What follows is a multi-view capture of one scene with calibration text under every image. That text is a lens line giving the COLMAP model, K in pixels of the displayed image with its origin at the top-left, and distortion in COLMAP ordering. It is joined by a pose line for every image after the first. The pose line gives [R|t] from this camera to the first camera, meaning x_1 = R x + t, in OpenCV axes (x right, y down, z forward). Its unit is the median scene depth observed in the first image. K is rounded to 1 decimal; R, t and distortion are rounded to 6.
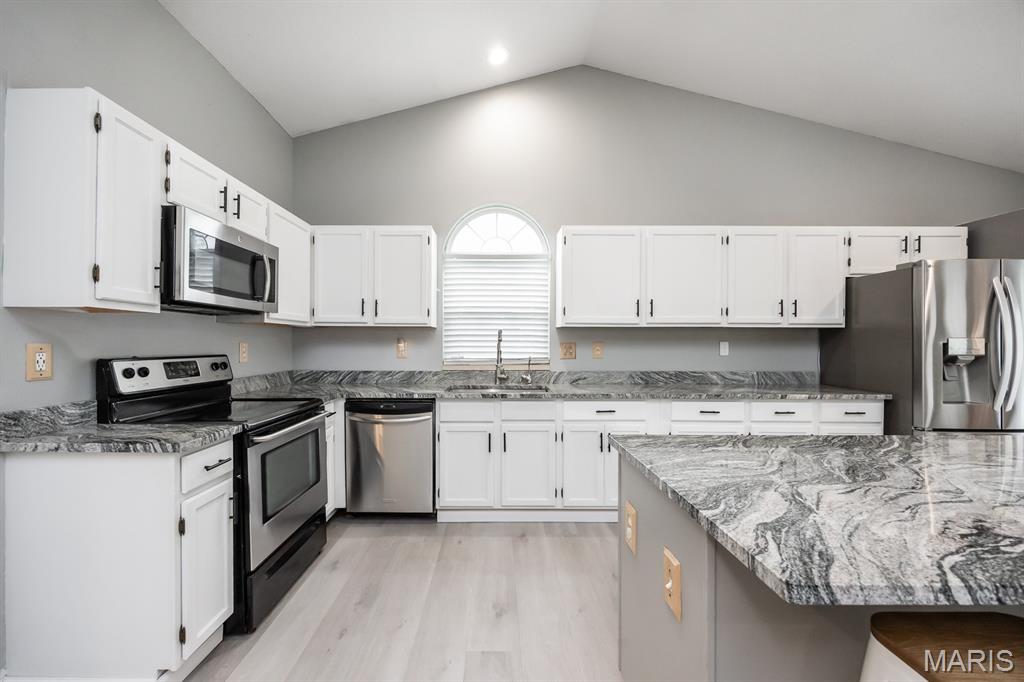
lens RADIAL K [[424.6, 0, 501.8], [0, 424.6, 331.7], [0, 0, 1]] dist [0.007693, -0.000614]
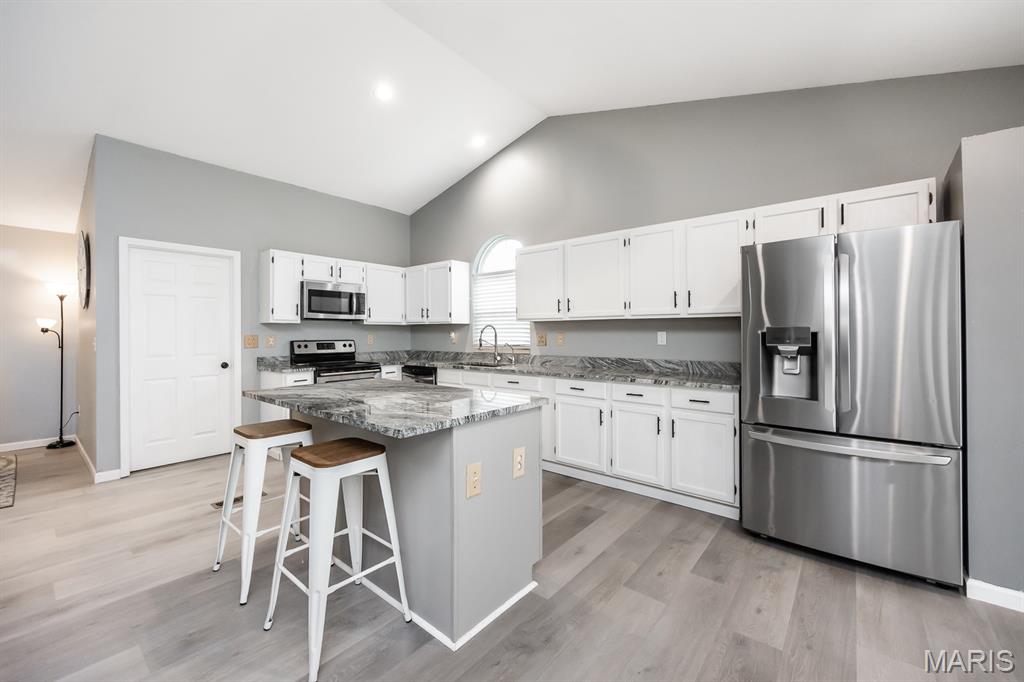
lens RADIAL K [[407.0, 0, 498.5], [0, 407.0, 335.6], [0, 0, 1]] dist [-0.001449, 0.000549]
pose [[0.758142, -0.001314, -0.652088, 0.971652], [0.023287, 0.999415, 0.025061, -0.002224], [0.651674, -0.034185, 0.757729, -0.046659]]
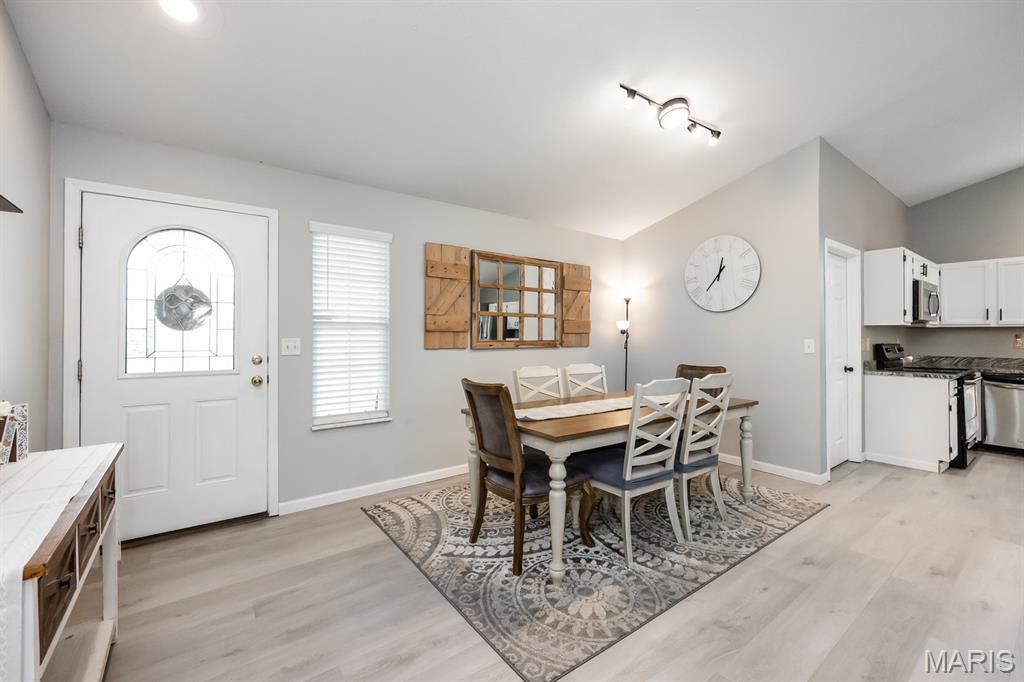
lens RADIAL K [[424.6, 0, 521.3], [0, 424.6, 337.4], [0, 0, 1]] dist [0.007693, -0.000614]
pose [[0.606374, 0.000838, -0.795179, -0.120767], [0.021378, 0.999621, 0.017356, -0.037336], [0.794892, -0.027523, 0.606126, -1.243086]]
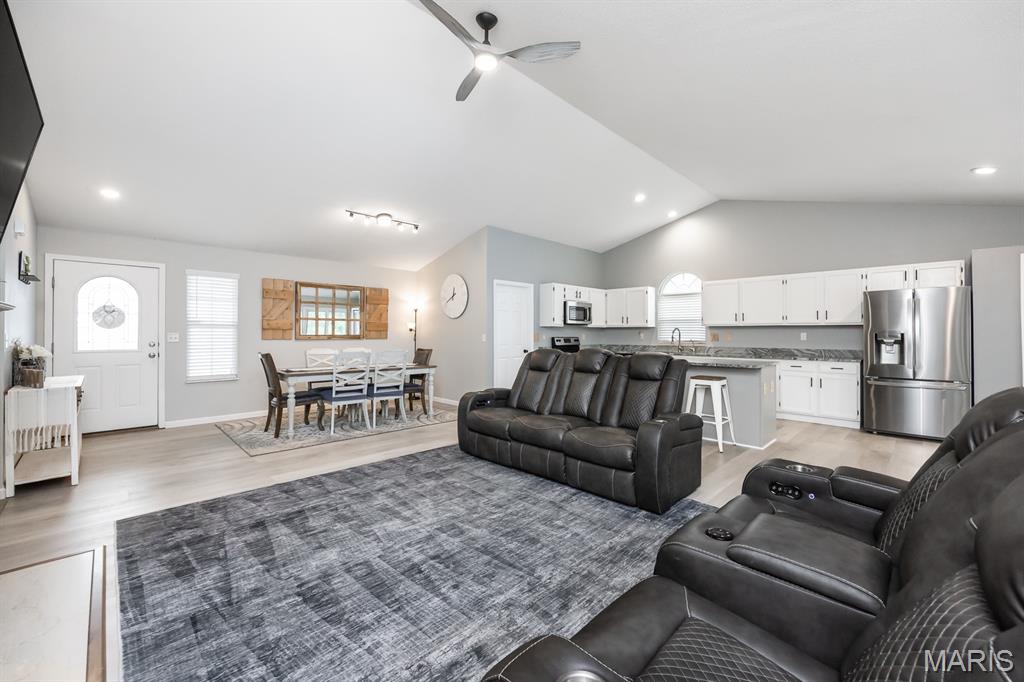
lens RADIAL K [[407.0, 0, 511.2], [0, 407.0, 333.9], [0, 0, 1]] dist [-0.001449, 0.000549]
pose [[0.704503, -0.001258, -0.709700, 0.975589], [0.018716, 0.999684, 0.016806, -0.027731], [0.709455, -0.025123, 0.704303, -1.267254]]
